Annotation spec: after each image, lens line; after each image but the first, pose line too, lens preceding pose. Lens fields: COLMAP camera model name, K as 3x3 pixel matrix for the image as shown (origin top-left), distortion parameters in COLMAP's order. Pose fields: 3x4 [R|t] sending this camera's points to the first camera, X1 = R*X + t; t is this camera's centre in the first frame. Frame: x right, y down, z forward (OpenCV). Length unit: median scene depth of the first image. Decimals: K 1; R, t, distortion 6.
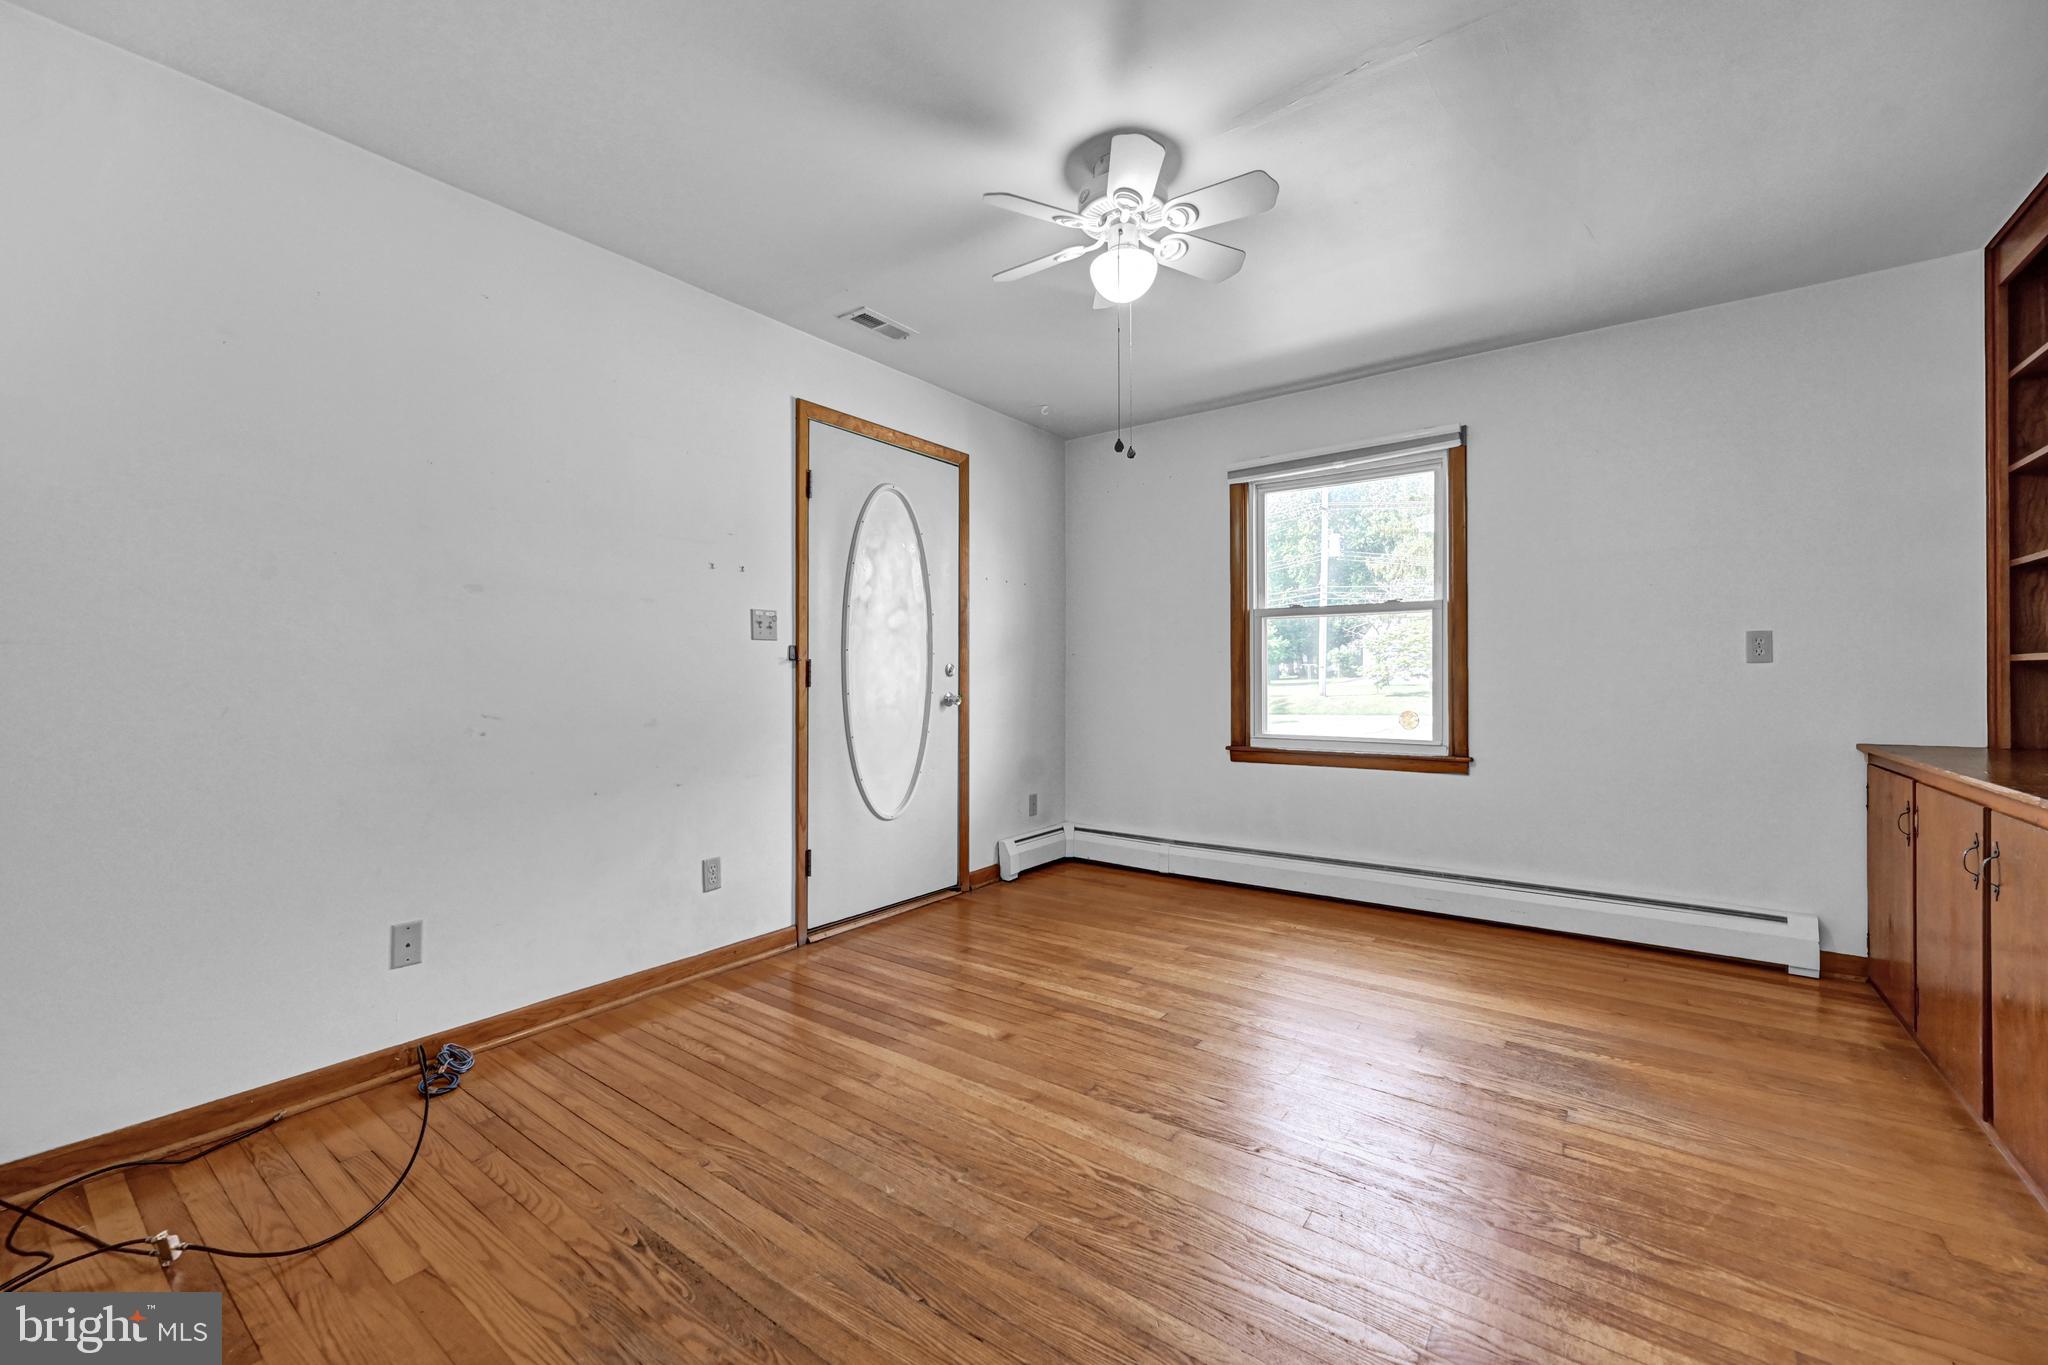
lens RADIAL K [[825.2, 0, 1032.3], [0, 825.2, 674.8], [0, 0, 1]] dist [-0.001640, -0.000071]
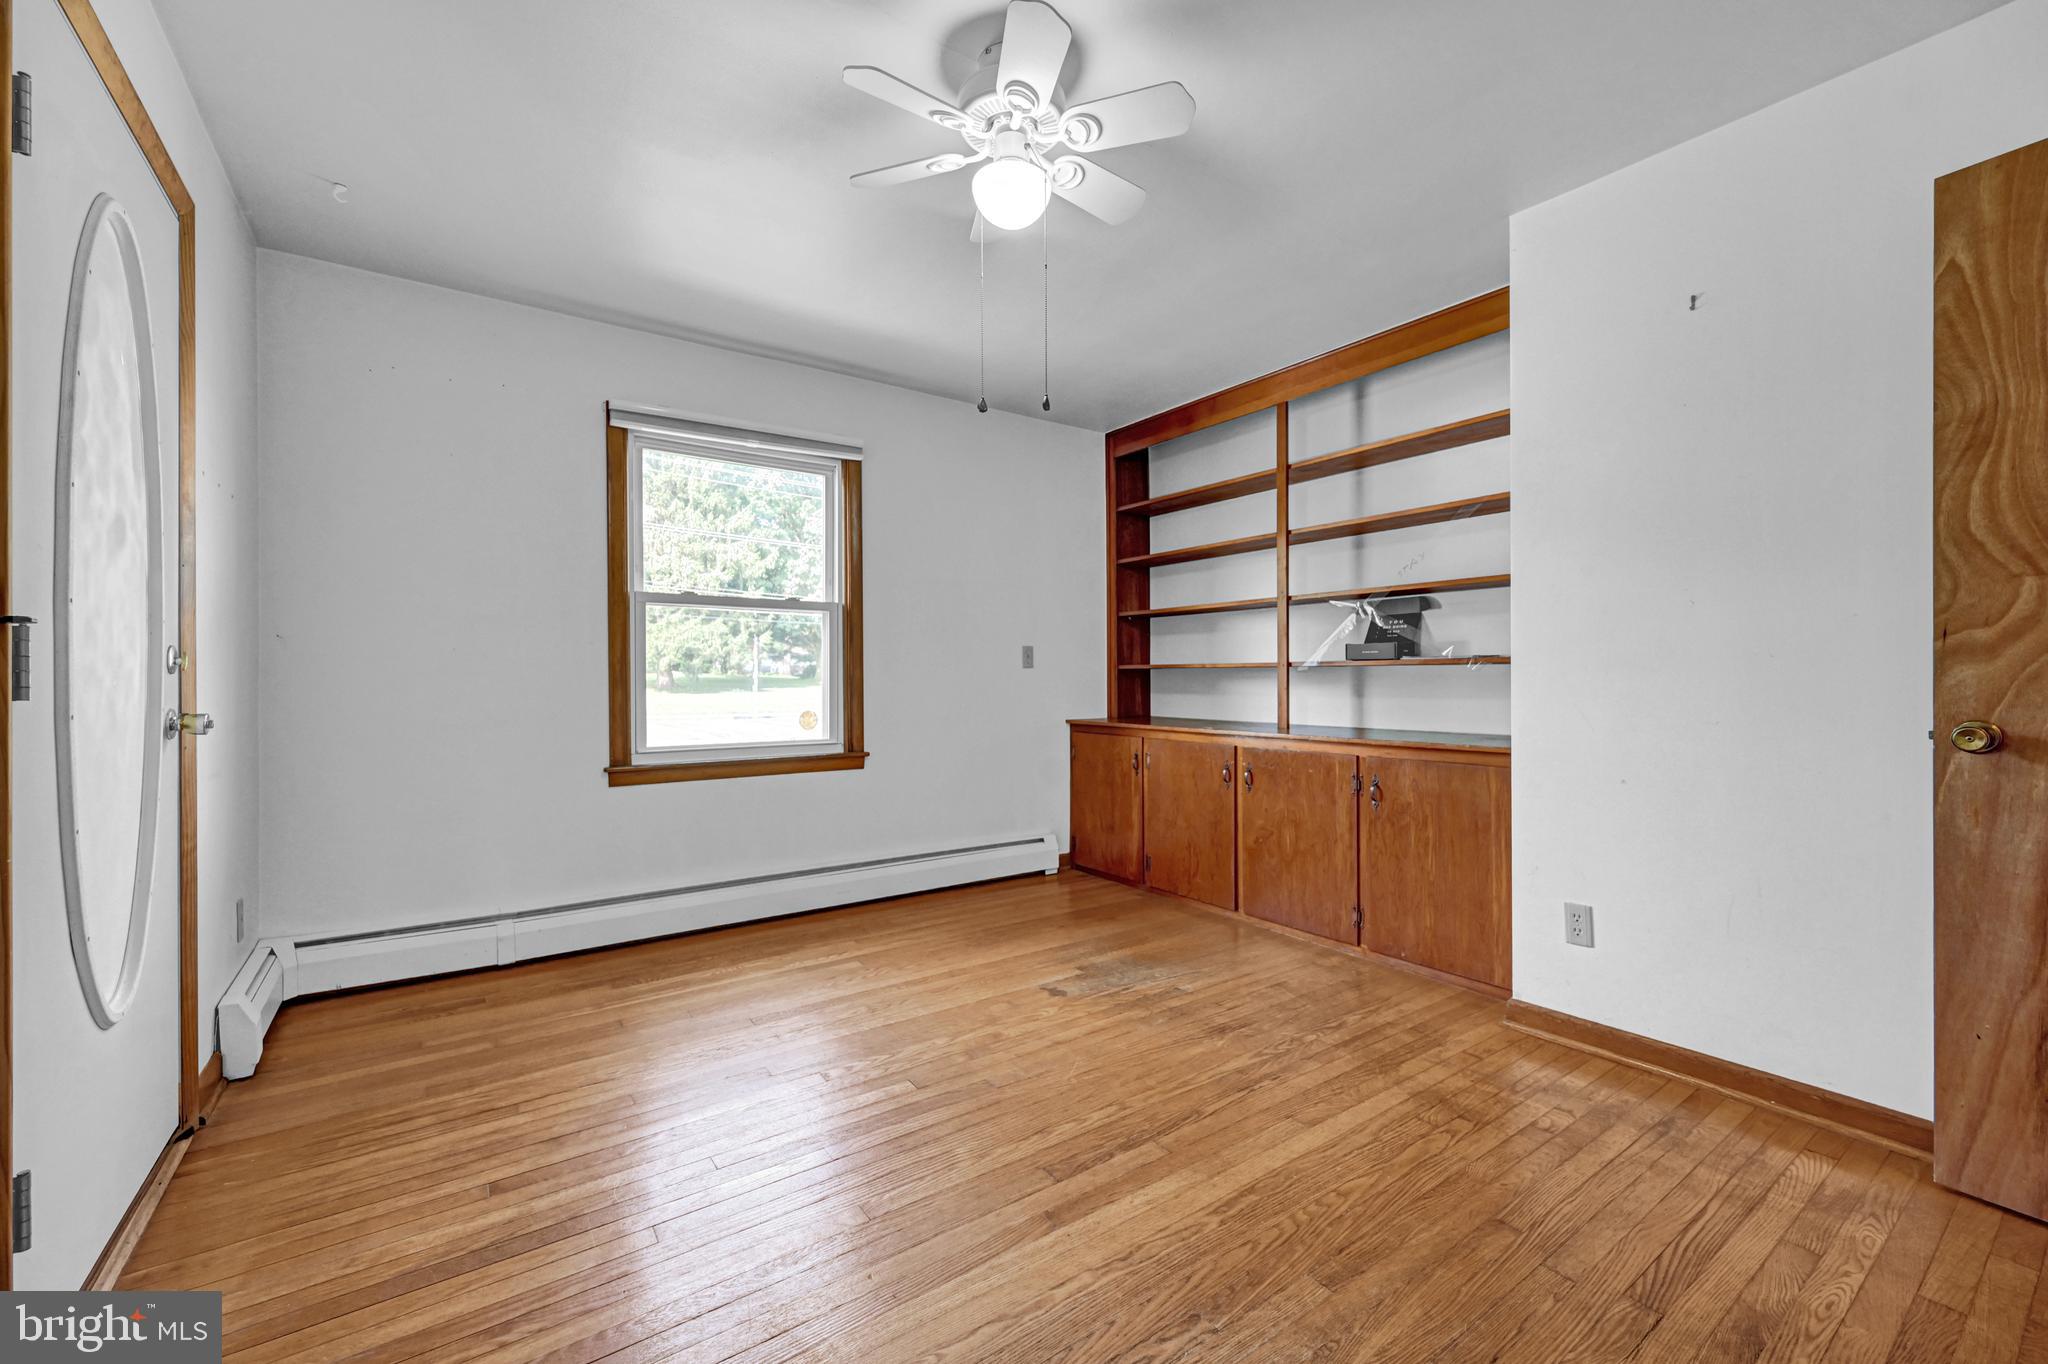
lens RADIAL K [[825.2, 0, 1039.5], [0, 825.2, 680.4], [0, 0, 1]] dist [-0.001640, -0.000071]
pose [[0.307059, -0.000062, 0.951690, -0.412163], [-0.002942, 0.999995, 0.001014, 0.004540], [-0.951686, -0.003111, 0.307058, 0.436172]]
